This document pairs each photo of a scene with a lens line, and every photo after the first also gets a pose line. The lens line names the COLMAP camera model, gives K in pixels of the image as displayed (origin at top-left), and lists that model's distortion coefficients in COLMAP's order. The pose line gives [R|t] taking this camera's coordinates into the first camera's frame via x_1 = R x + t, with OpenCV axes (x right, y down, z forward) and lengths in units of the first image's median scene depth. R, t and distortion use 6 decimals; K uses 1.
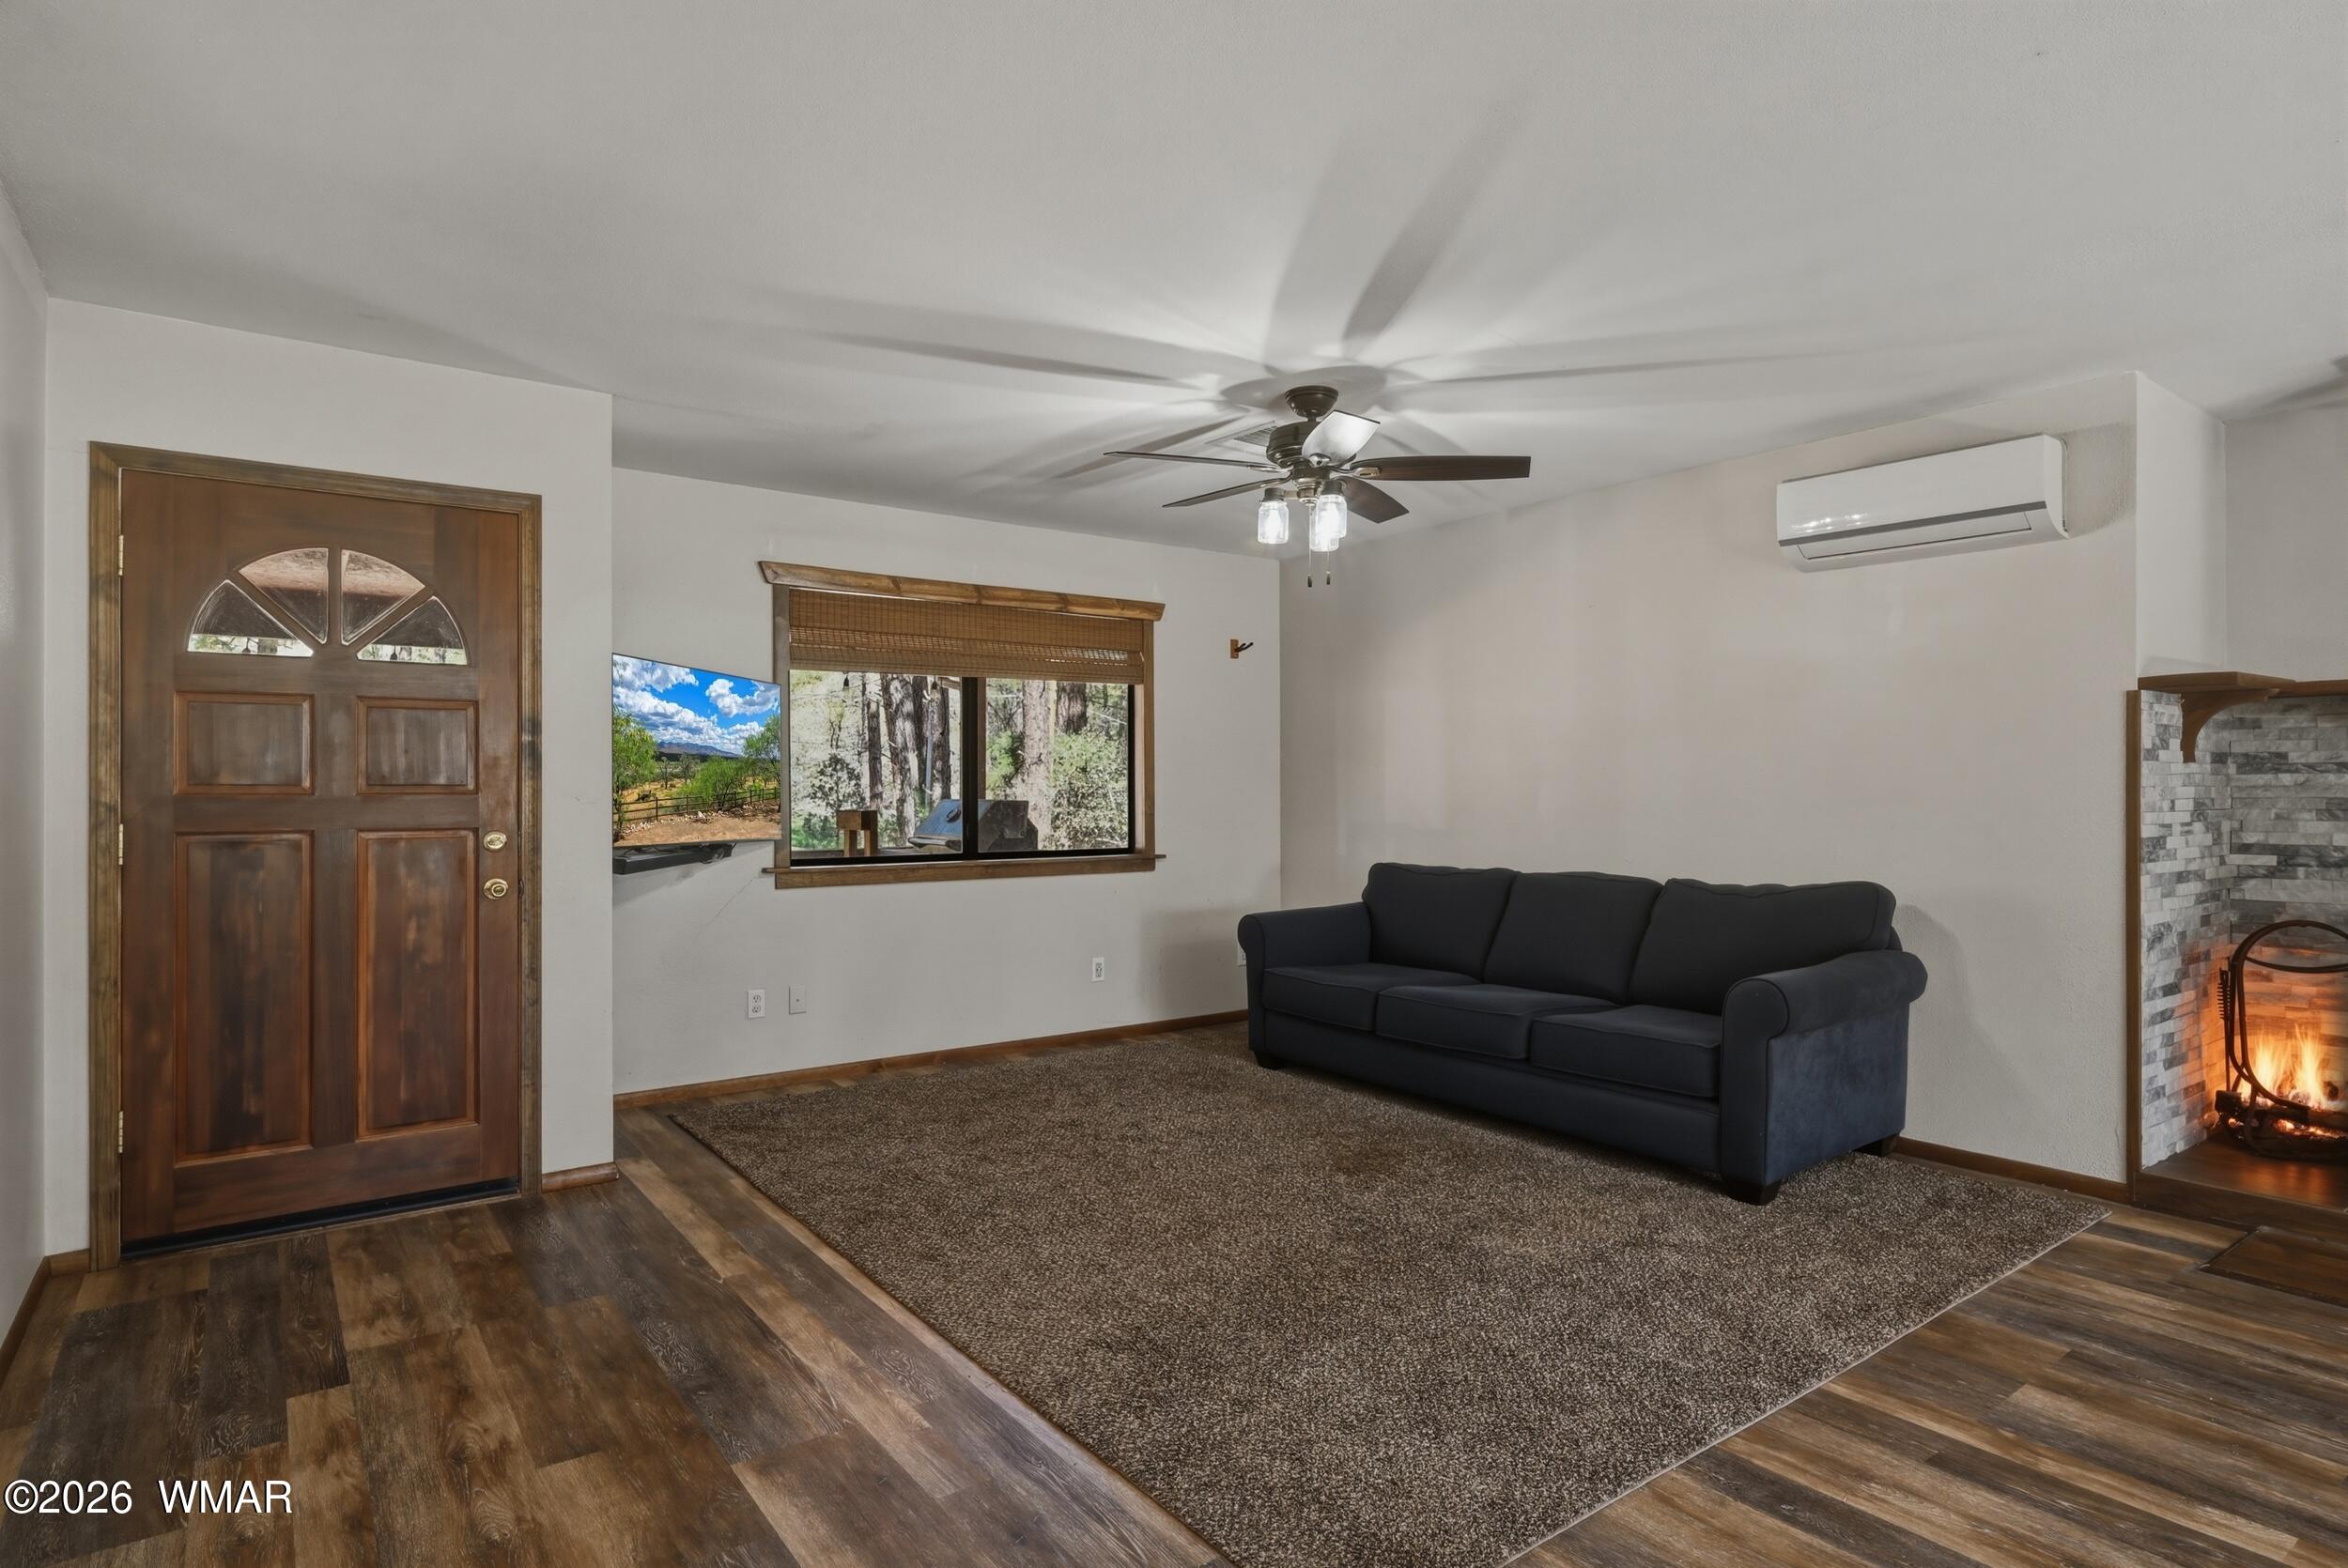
lens RADIAL K [[1254.3, 0, 1181.4], [0, 1254.3, 779.1], [0, 0, 1]] dist [-0.009355, 0.003343]
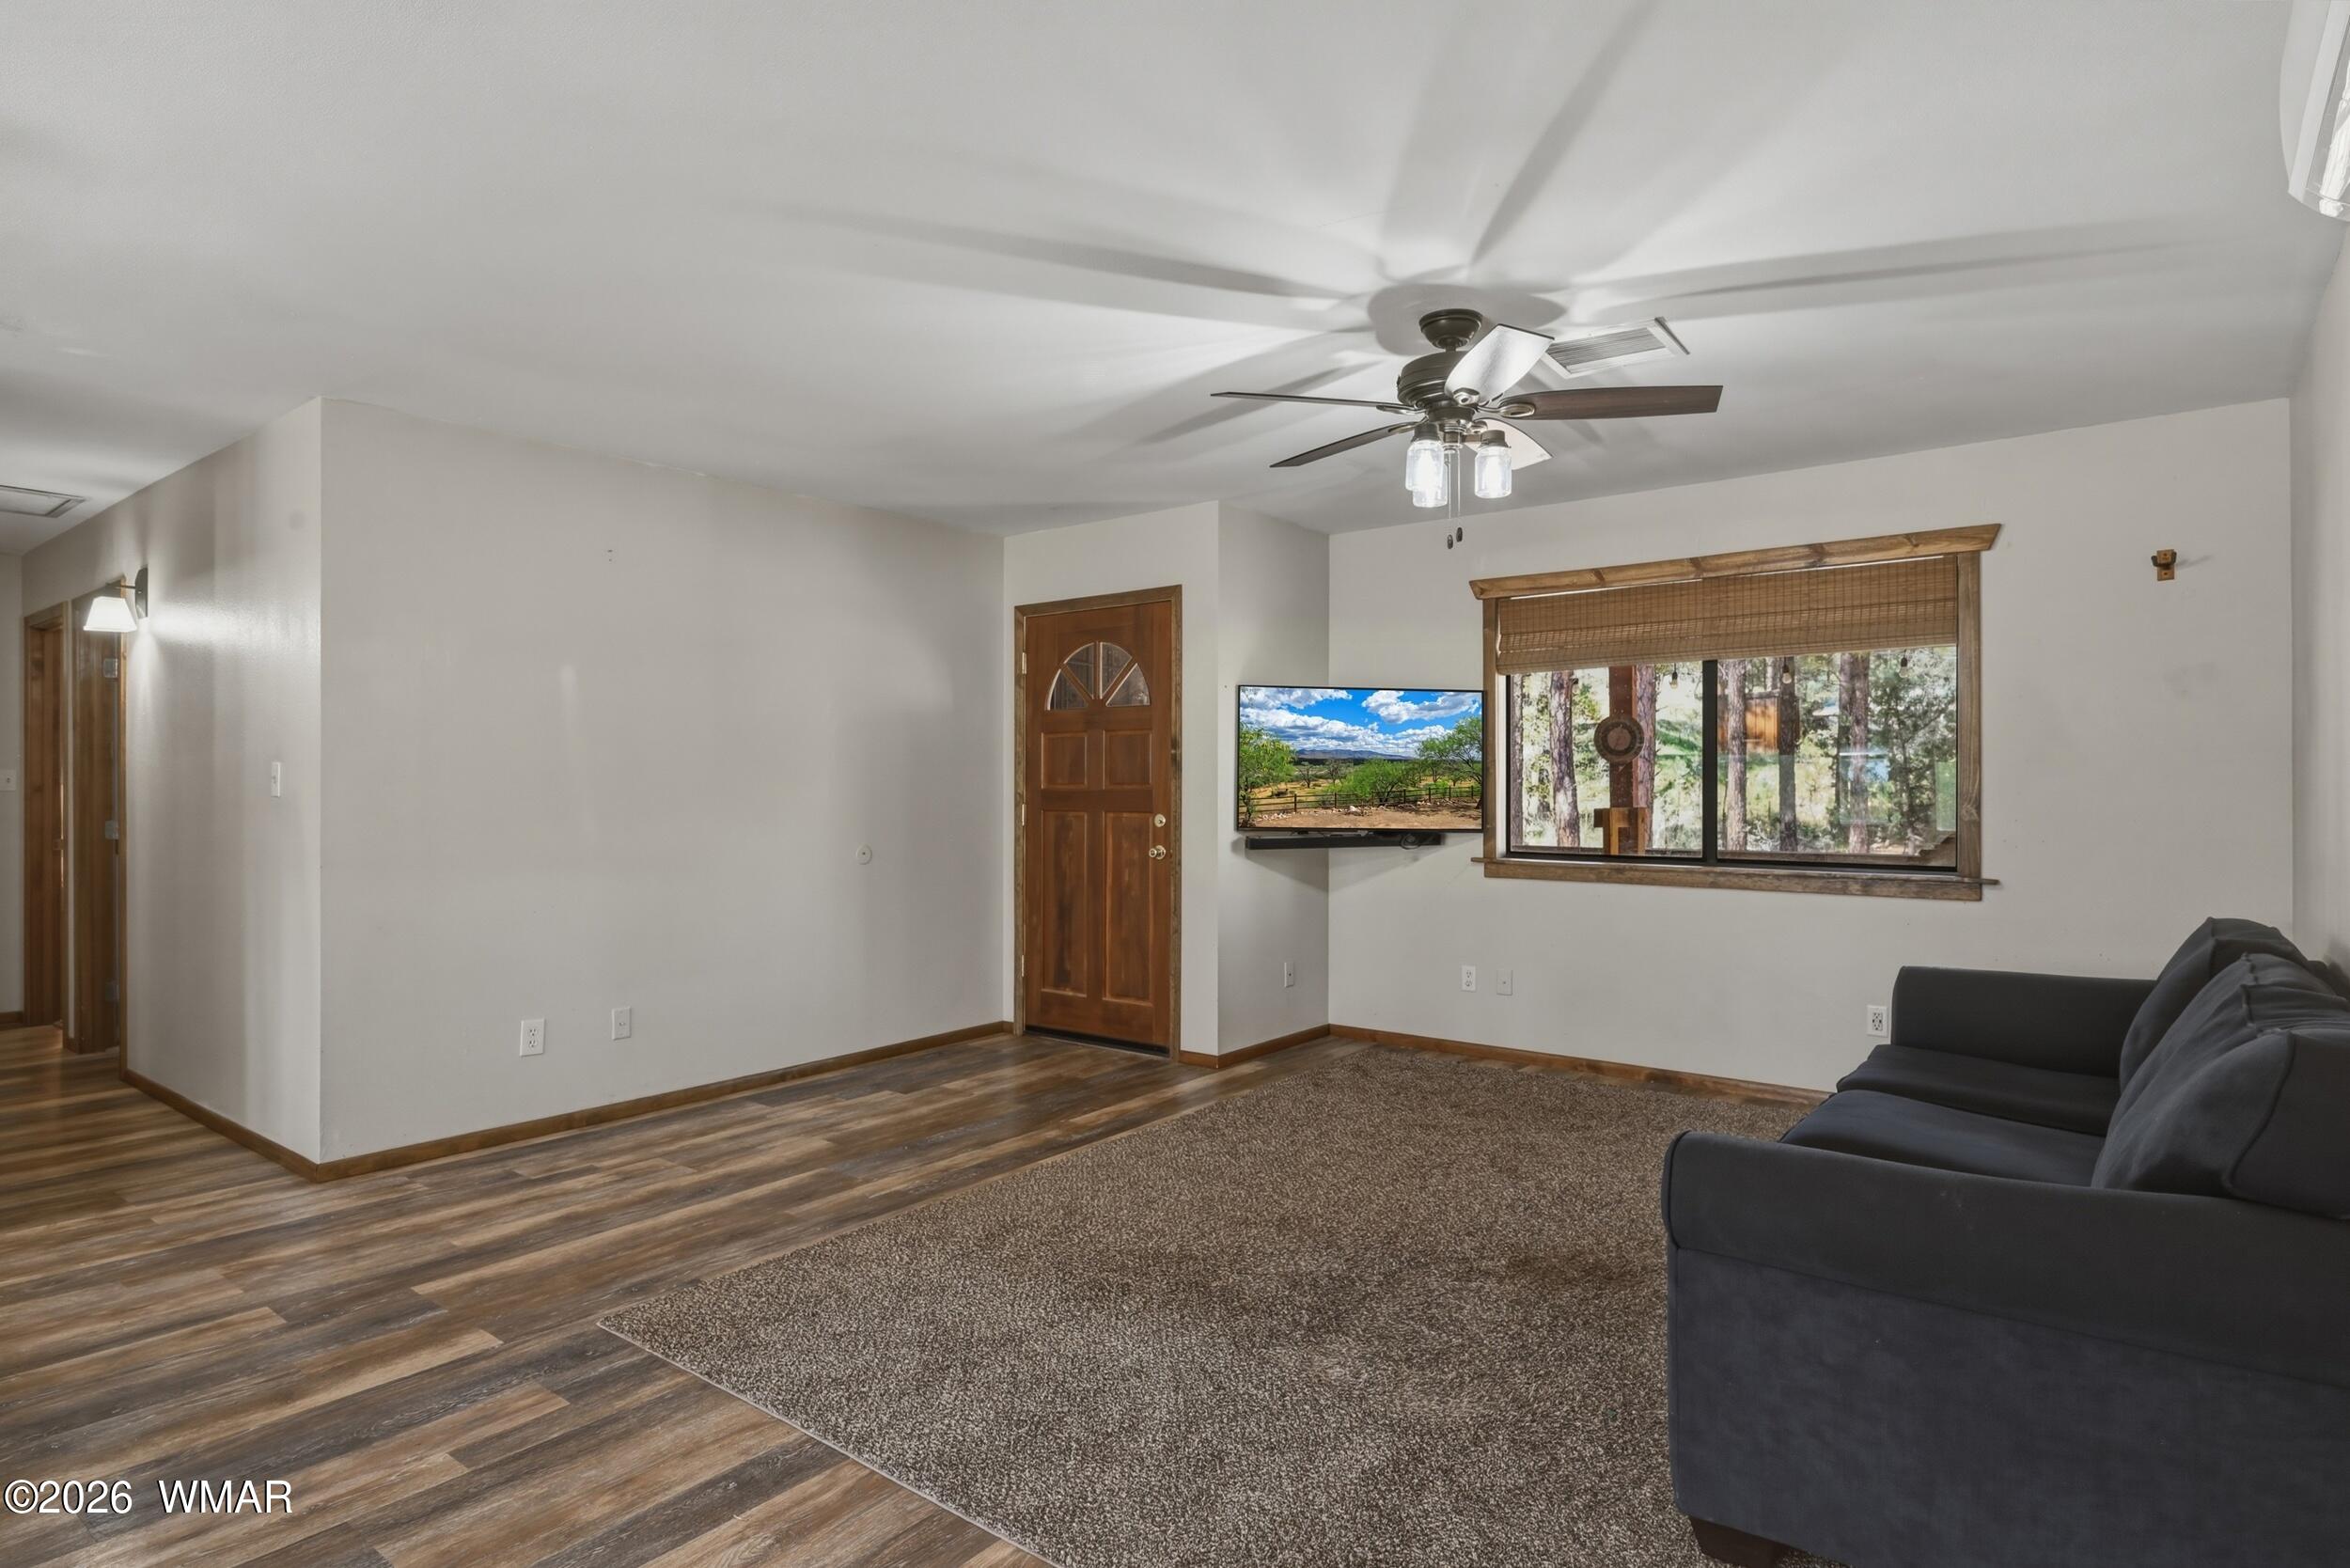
lens RADIAL K [[1255.6, 0, 1191.4], [0, 1255.6, 783.7], [0, 0, 1]] dist [-0.009355, 0.003343]
pose [[0.269318, 0.000679, -0.963051, 0.913224], [0.006631, 0.999975, 0.002559, 0.002131], [0.963029, -0.007075, 0.269307, 0.630191]]
